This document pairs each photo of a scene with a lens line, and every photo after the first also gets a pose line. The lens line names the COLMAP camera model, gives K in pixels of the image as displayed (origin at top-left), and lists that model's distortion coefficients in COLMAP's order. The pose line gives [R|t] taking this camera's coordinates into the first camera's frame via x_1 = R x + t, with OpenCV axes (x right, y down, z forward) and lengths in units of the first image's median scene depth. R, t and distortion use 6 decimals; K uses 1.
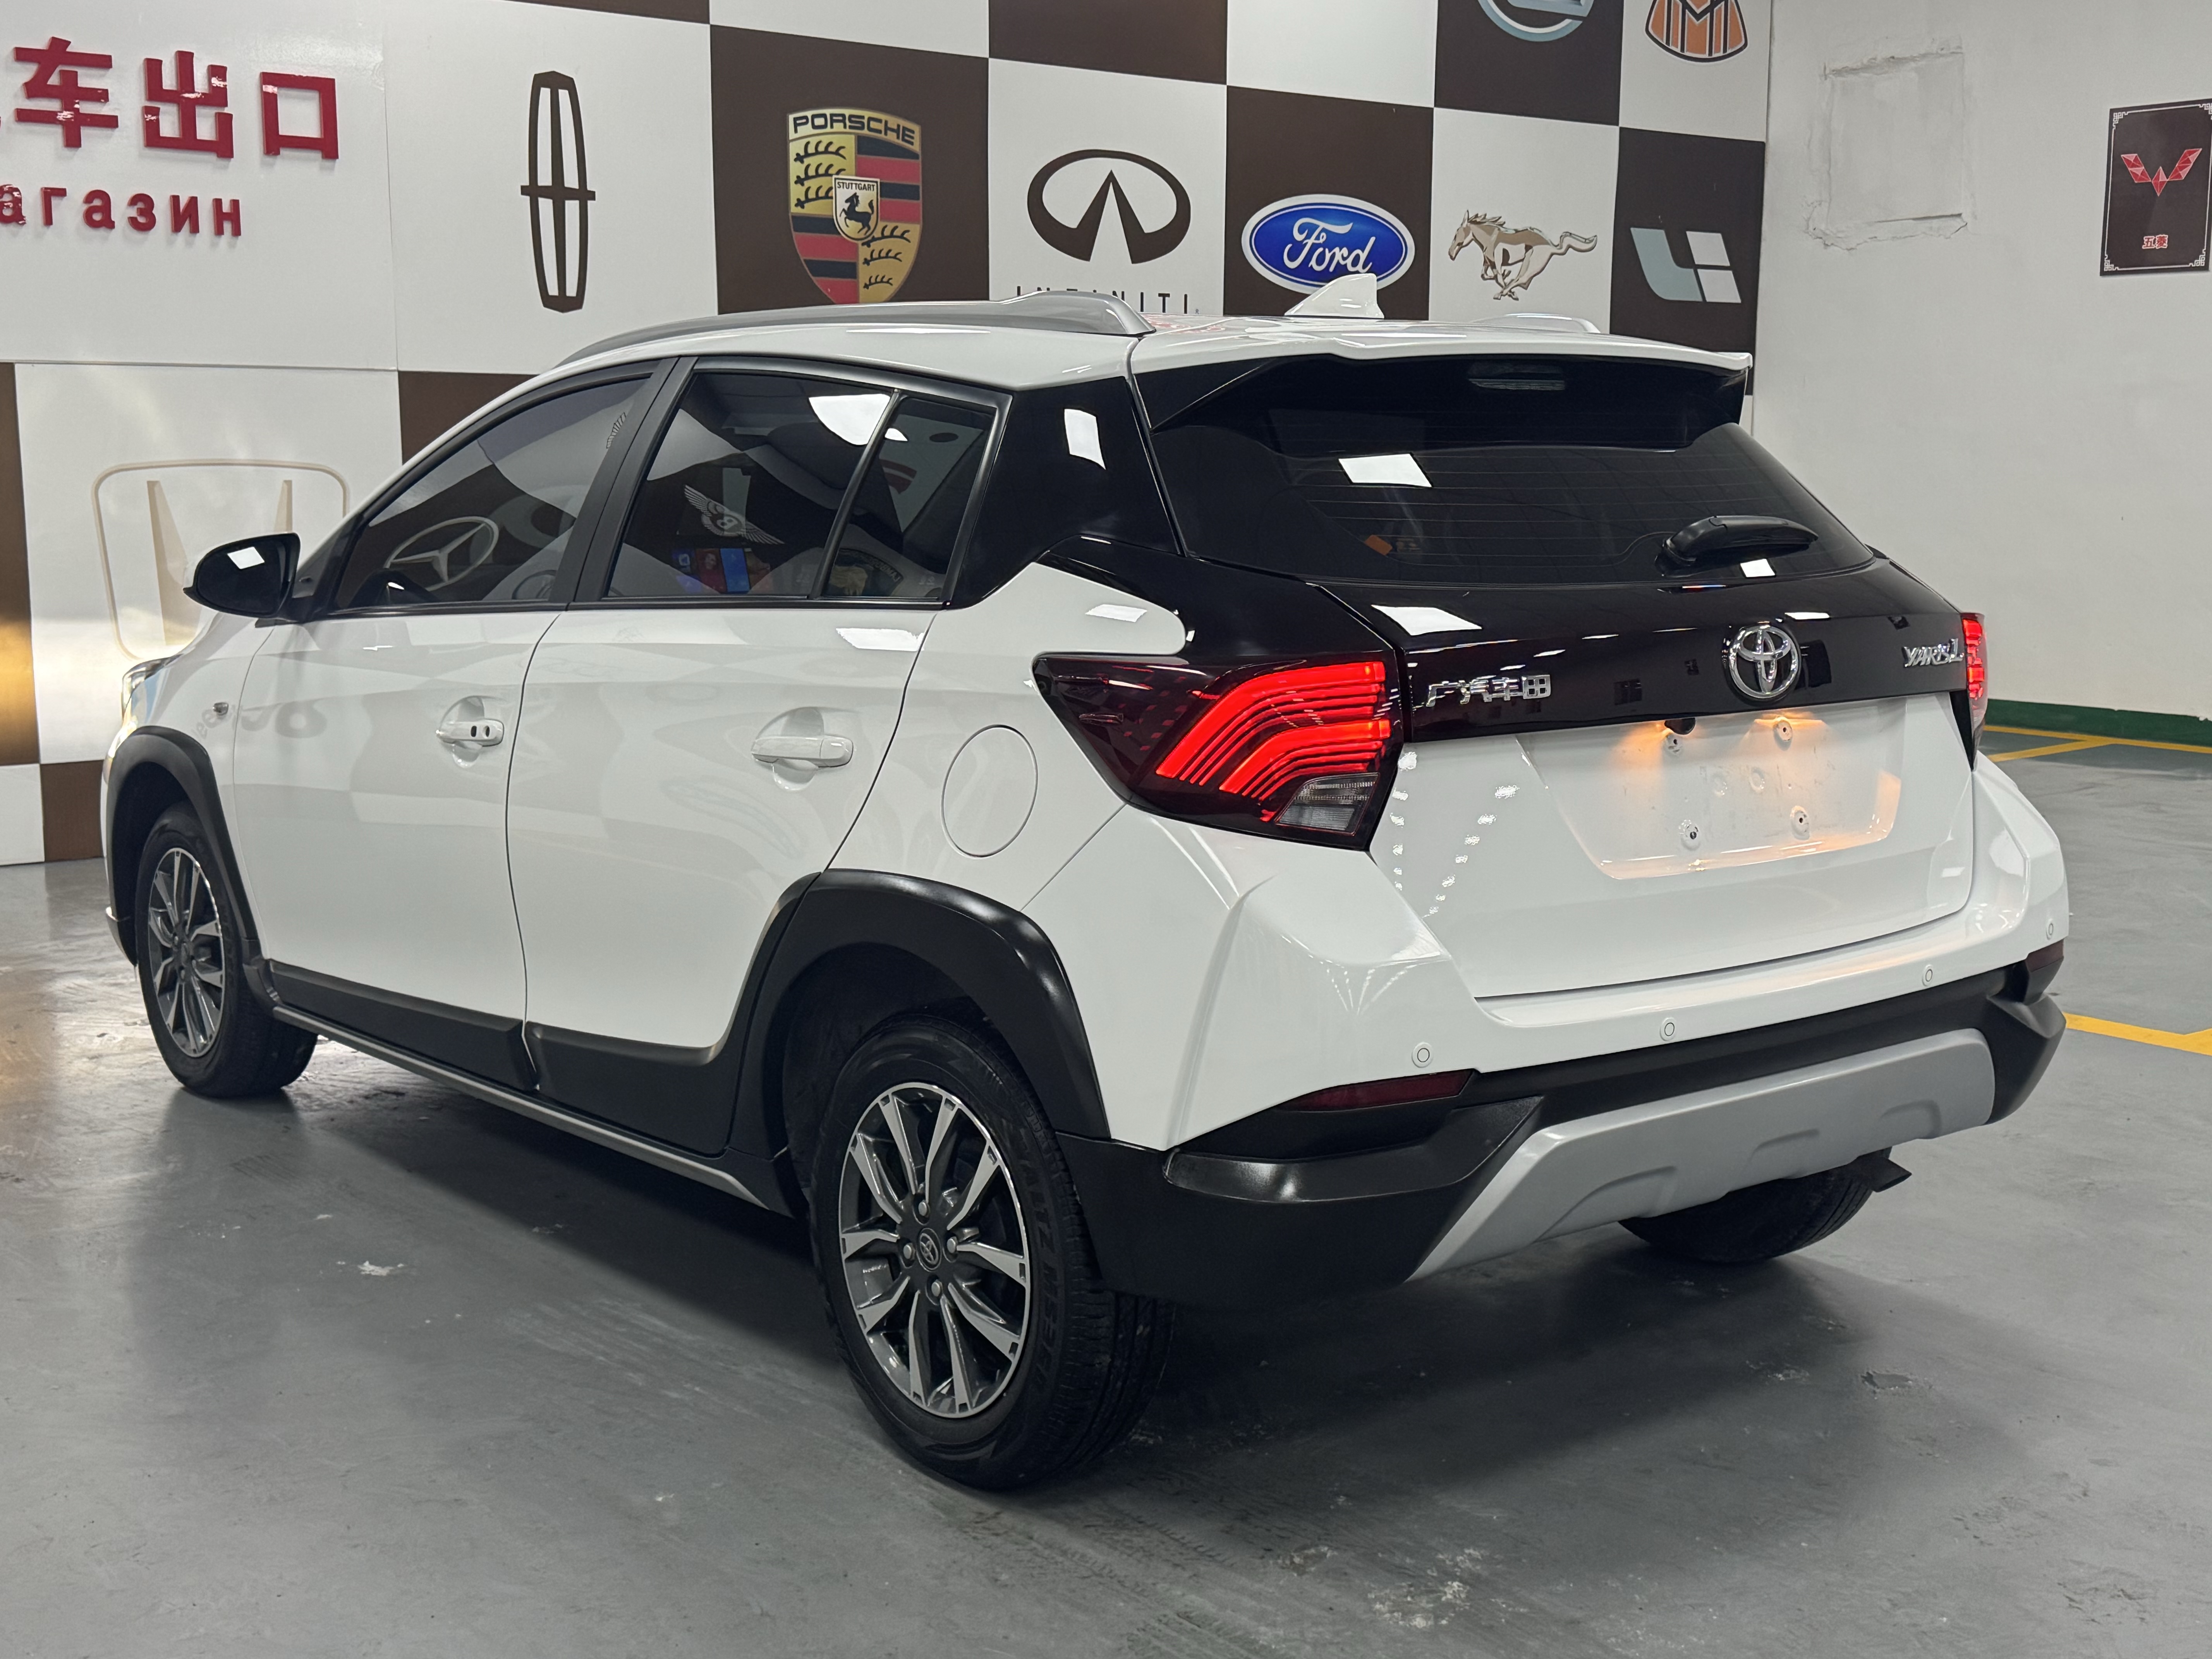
lens RADIAL K [[2620.6, 0, 1114.7], [0, 2620.6, 839.7], [0, 0, 1]] dist [0.186532, -0.403073]
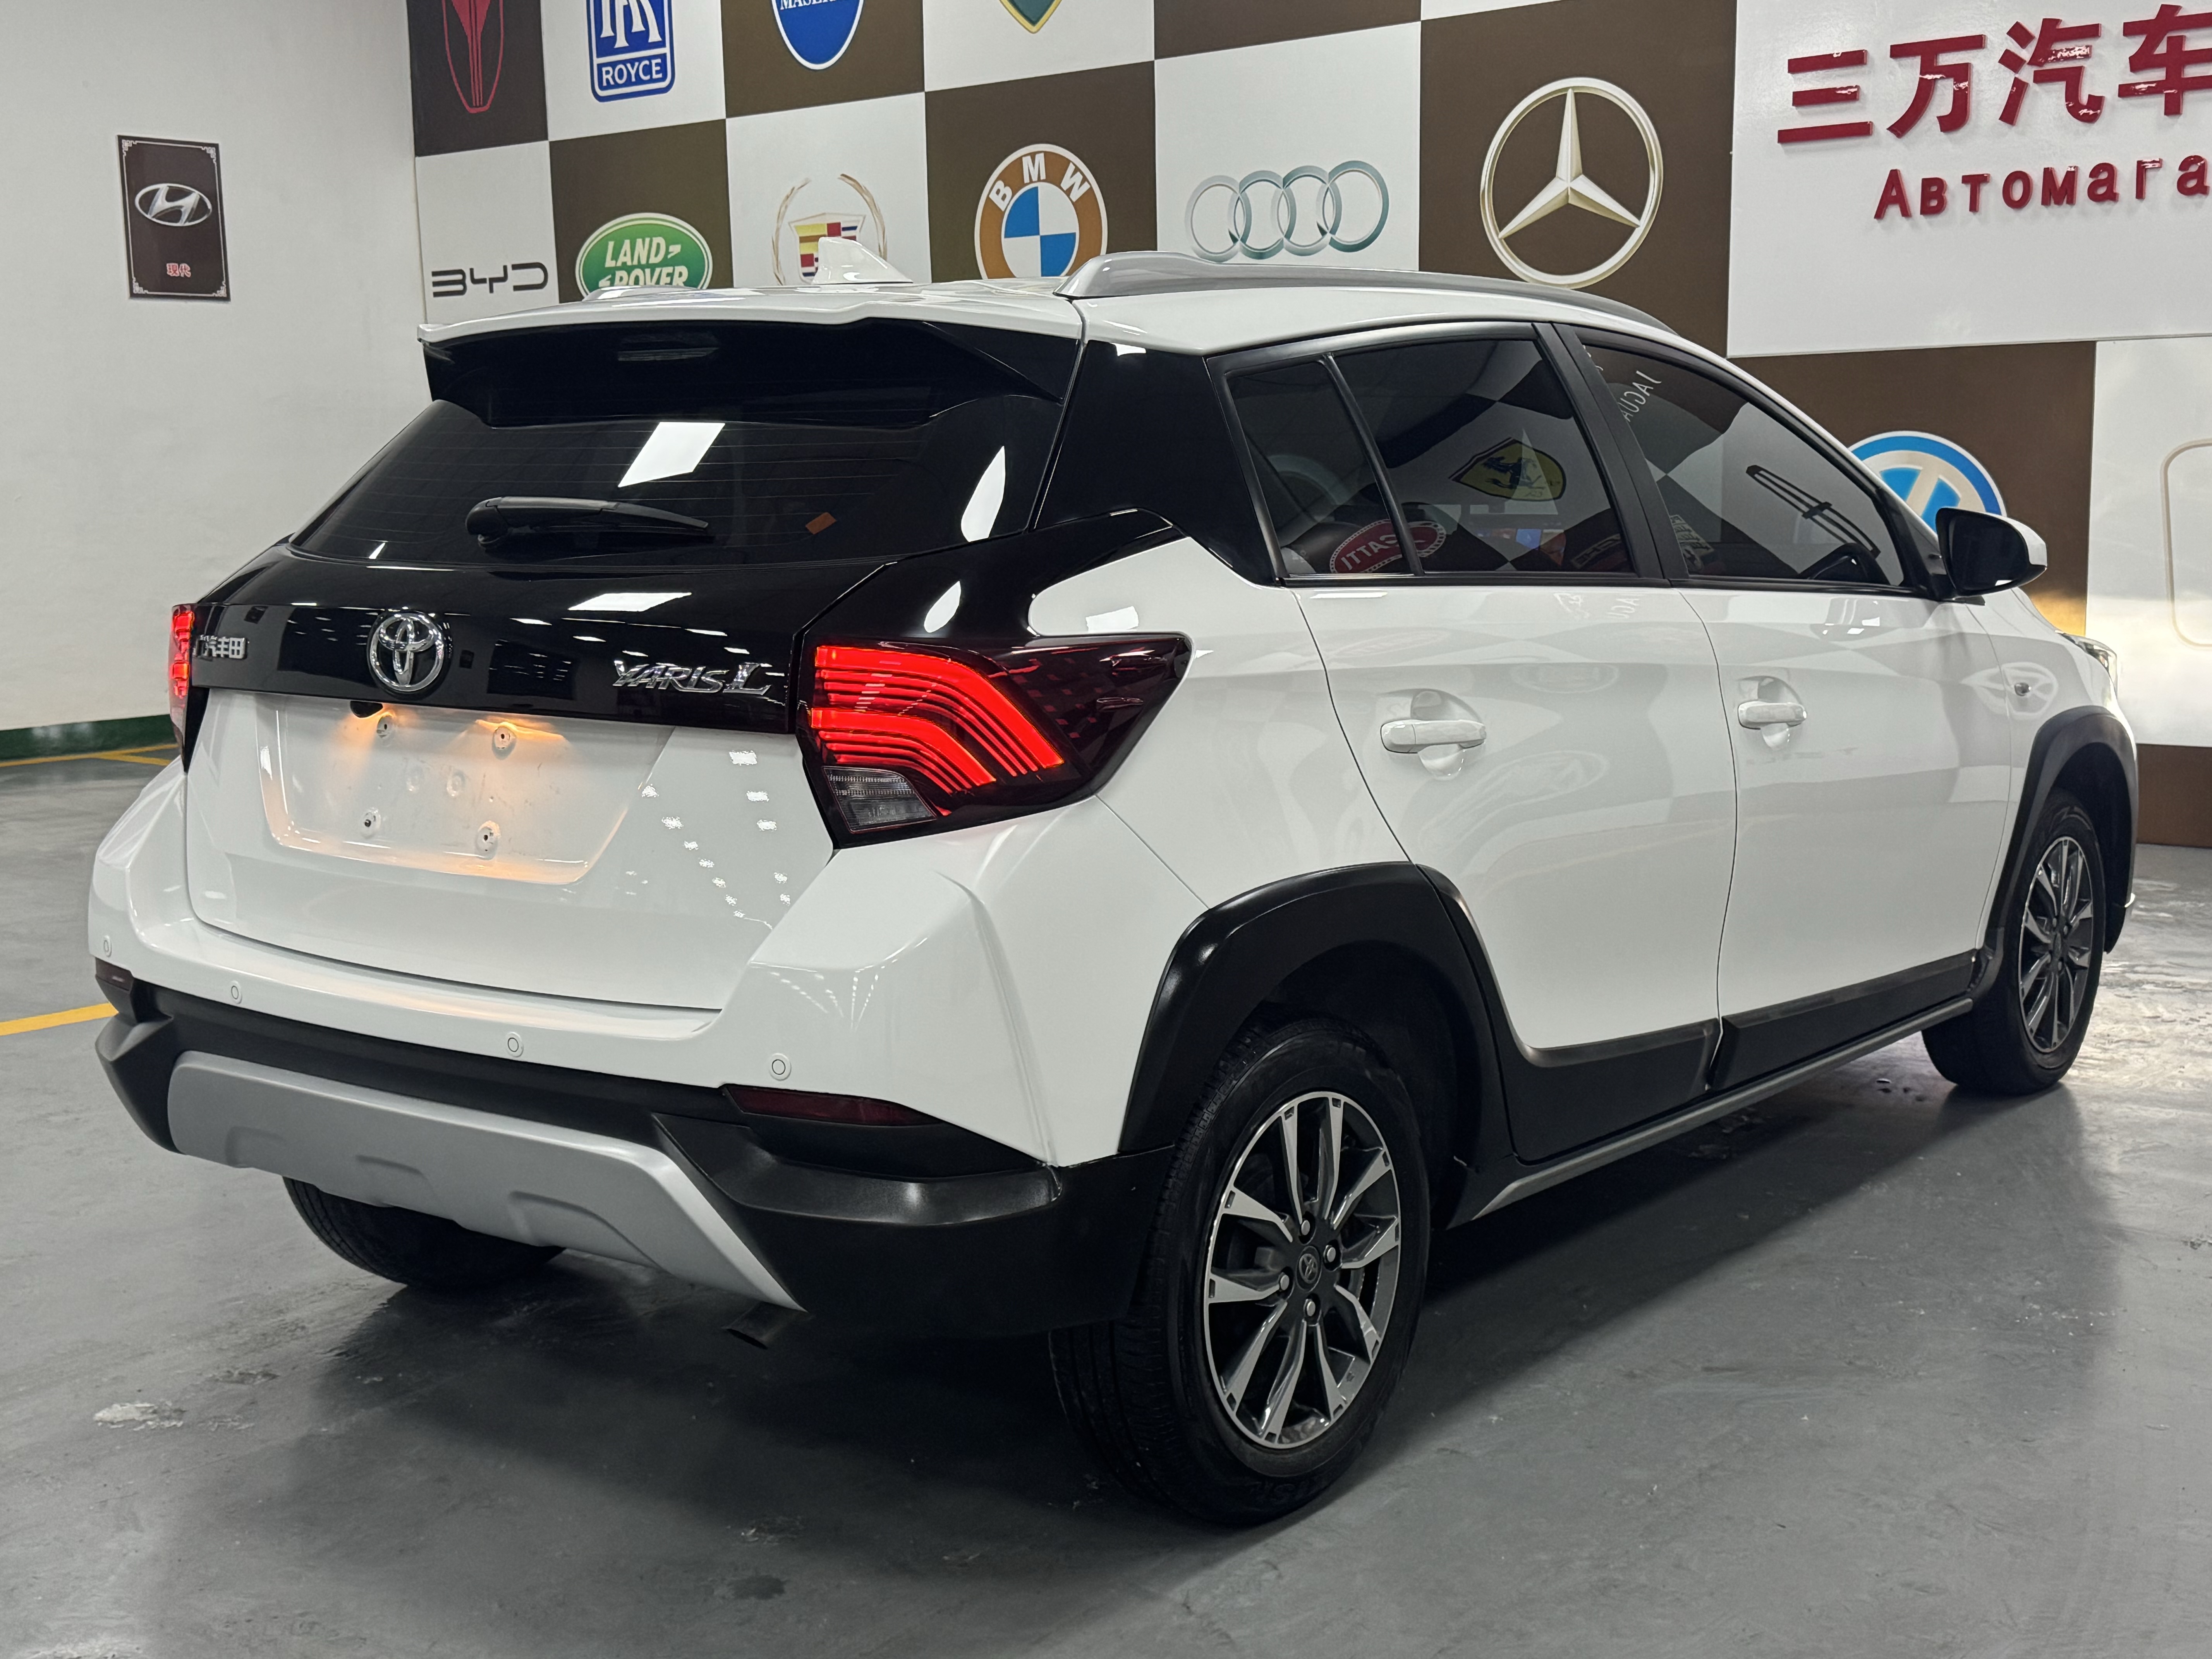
lens RADIAL K [[2620.6, 0, 1114.7], [0, 2620.6, 839.7], [0, 0, 1]] dist [0.186532, -0.403073]
pose [[0.224129, 0.136155, -0.965002, 0.420265], [-0.127699, 0.985758, 0.109425, -0.047255], [0.966157, 0.098704, 0.238323, 0.354885]]
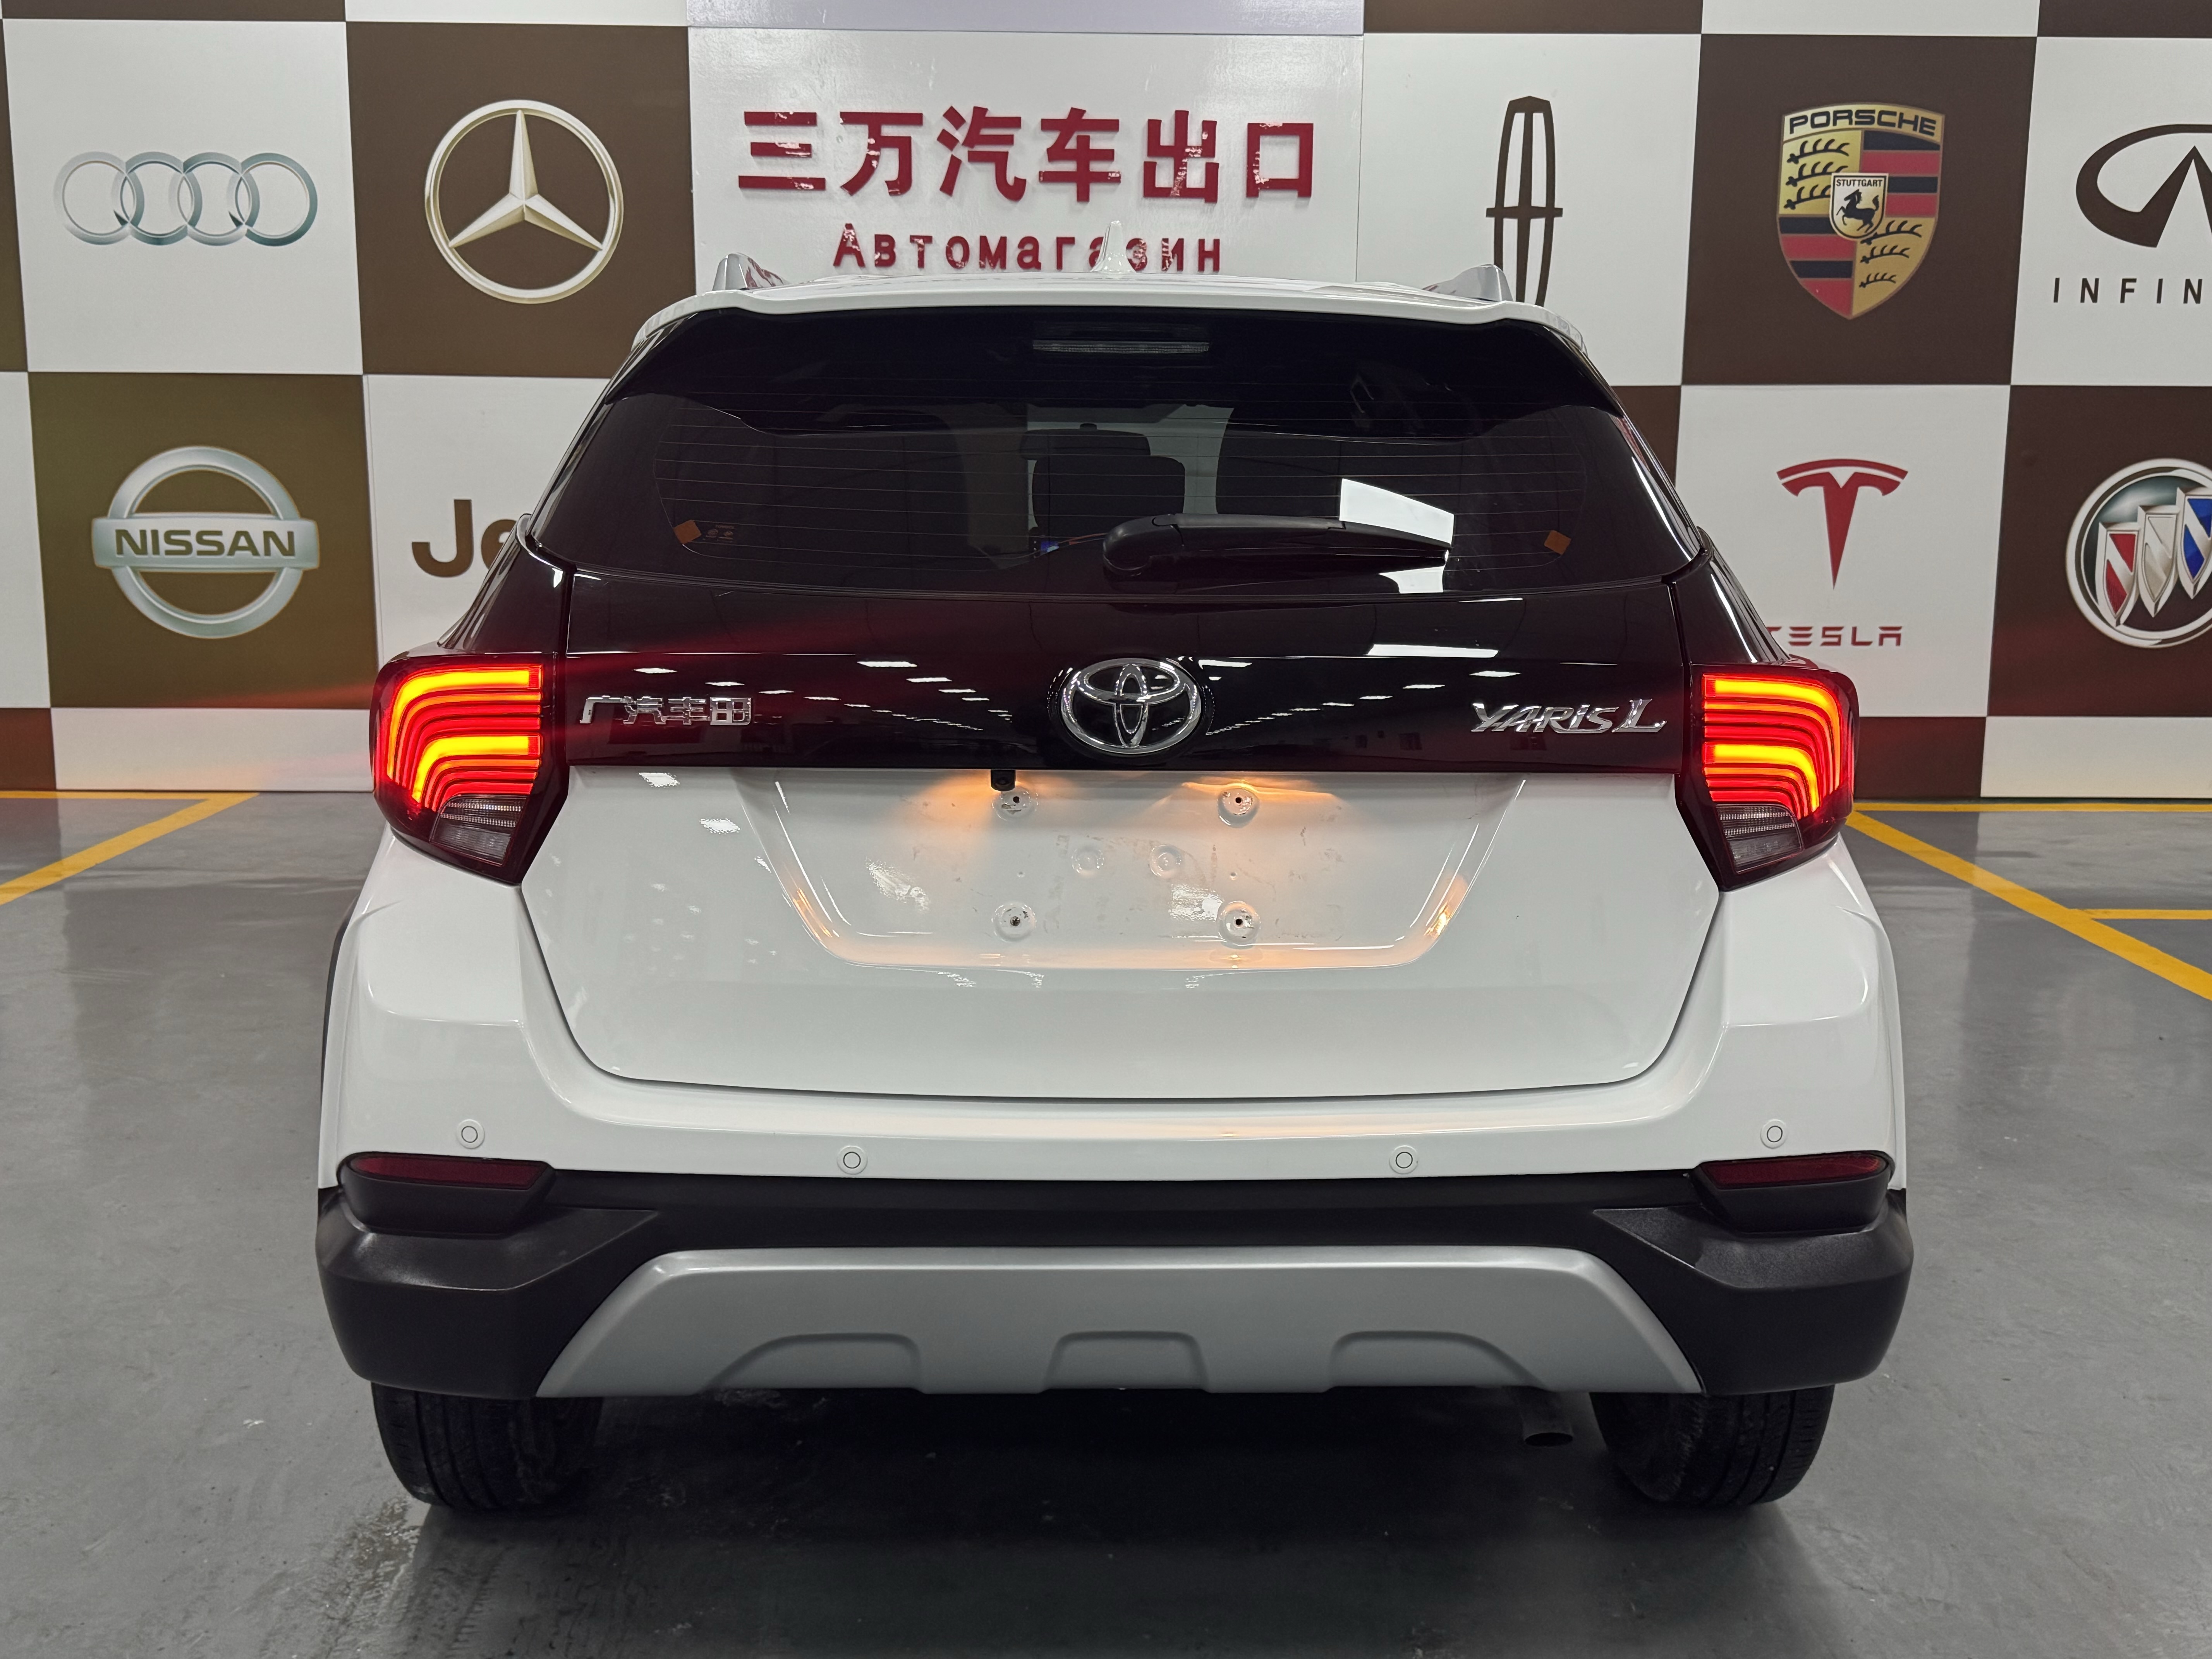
lens RADIAL K [[2233.1, 0, 1112.2], [0, 2233.1, 849.0], [0, 0, 1]] dist [0.230656, -0.503765]
pose [[0.795183, 0.108536, -0.596577, 0.217678], [-0.096479, 0.993963, 0.052235, -0.020613], [0.598645, 0.016021, 0.800854, 0.166837]]
